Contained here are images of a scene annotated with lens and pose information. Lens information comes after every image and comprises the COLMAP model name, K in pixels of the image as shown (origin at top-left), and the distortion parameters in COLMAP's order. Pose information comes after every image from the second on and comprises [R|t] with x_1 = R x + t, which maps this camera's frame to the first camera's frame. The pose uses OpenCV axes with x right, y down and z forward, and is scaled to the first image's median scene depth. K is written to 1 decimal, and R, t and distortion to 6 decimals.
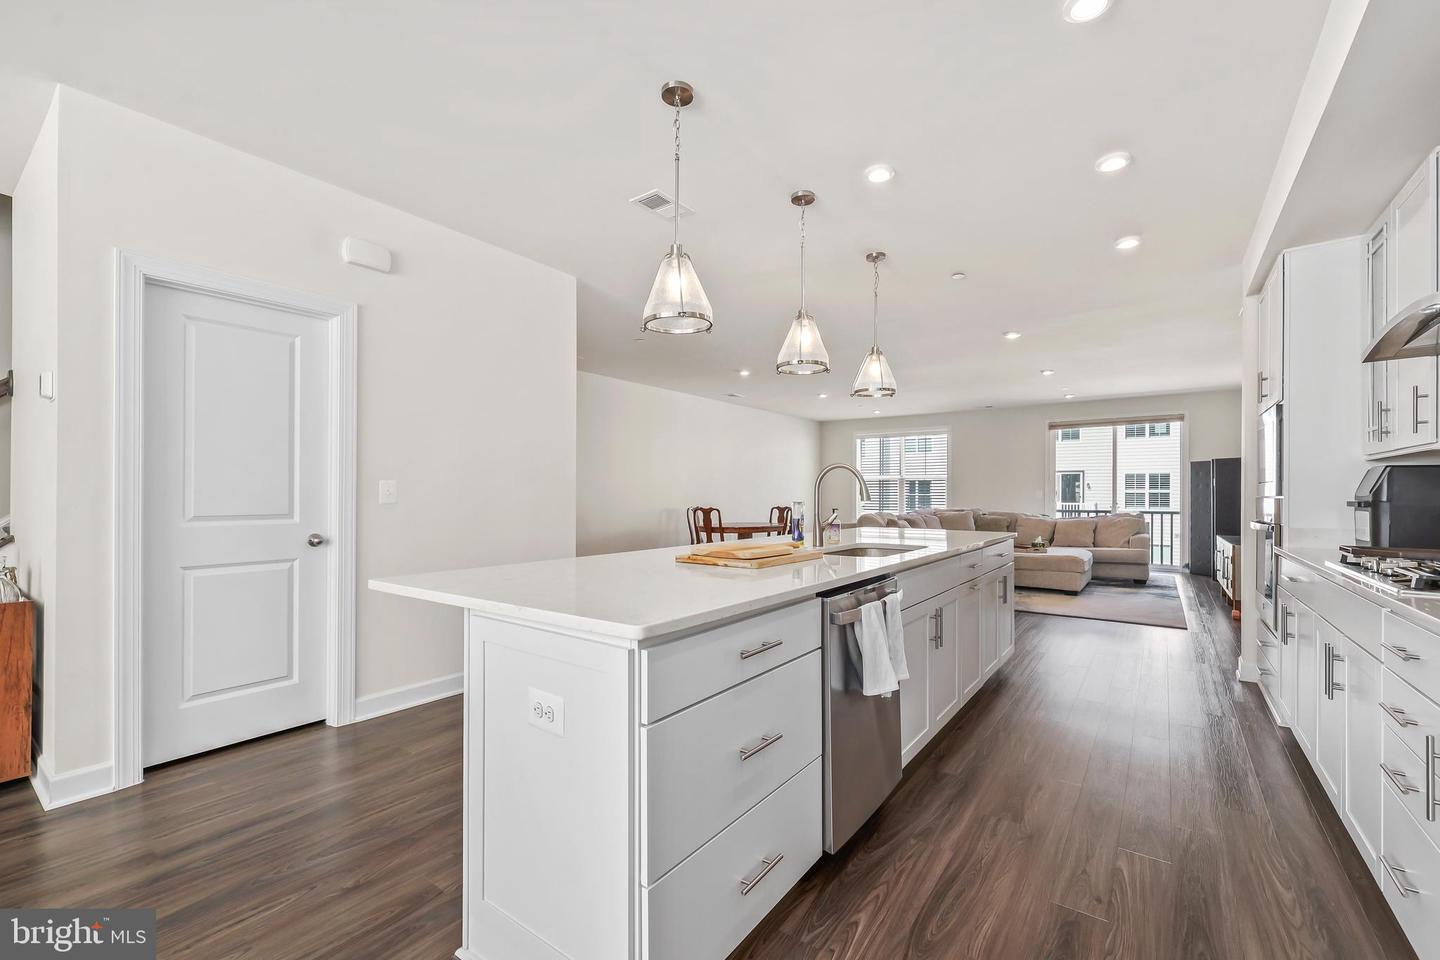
lens RADIAL K [[600.1, 0, 714.1], [0, 600.1, 501.3], [0, 0, 1]] dist [-0.002584, -0.000764]
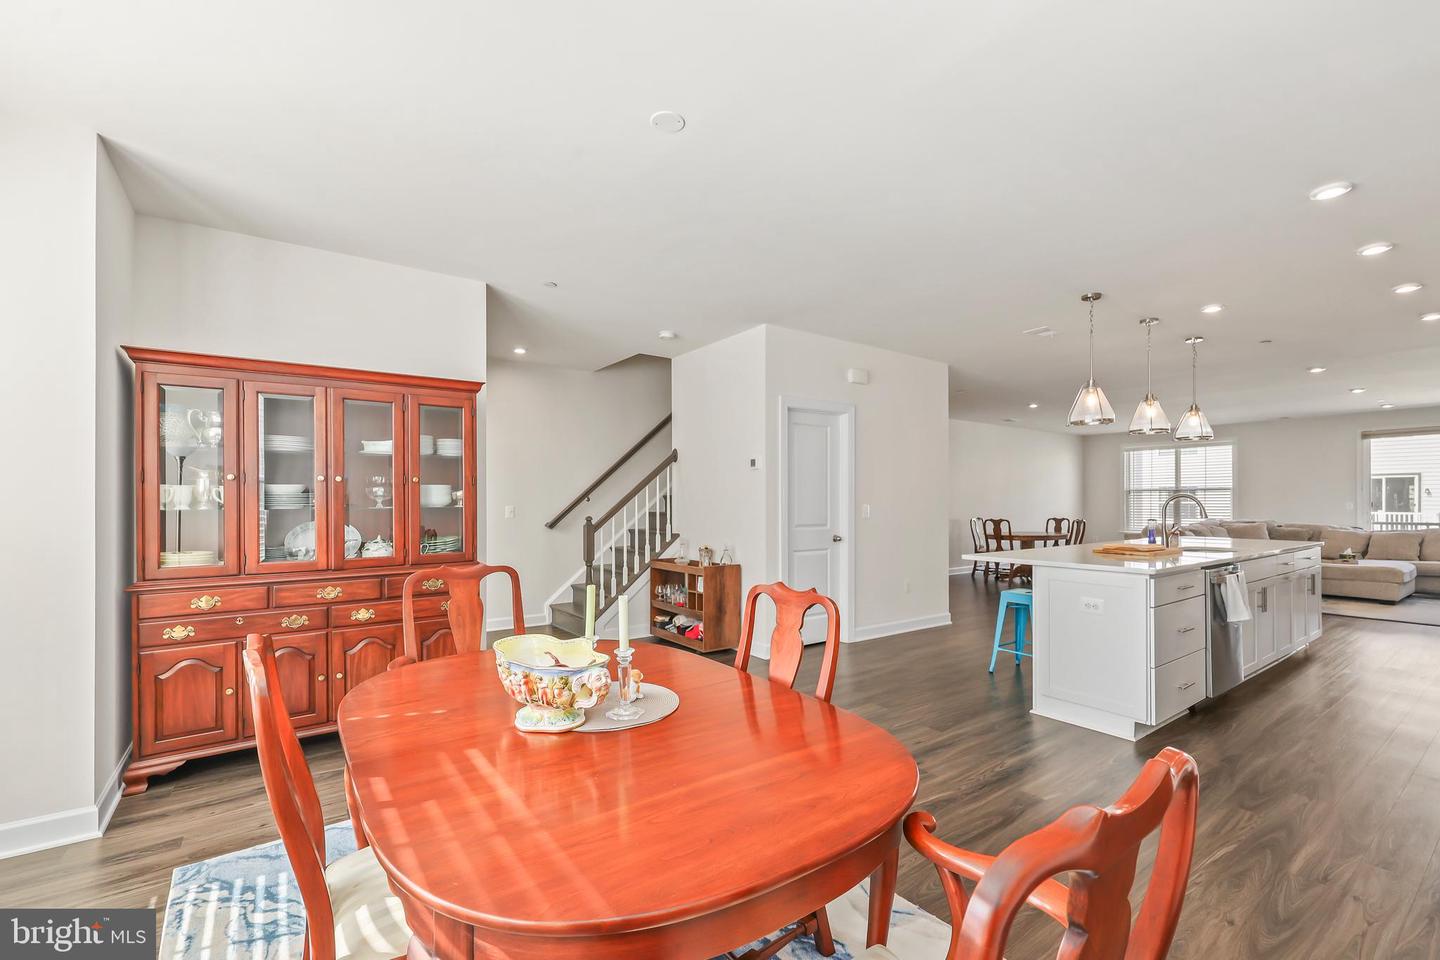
lens RADIAL K [[600.1, 0, 724.5], [0, 600.1, 503.9], [0, 0, 1]] dist [-0.002584, -0.000764]
pose [[0.951442, -0.003568, -0.307809, -0.162418], [0.000657, 0.999954, -0.009557, -0.008457], [0.307829, 0.008891, 0.951400, -0.310274]]
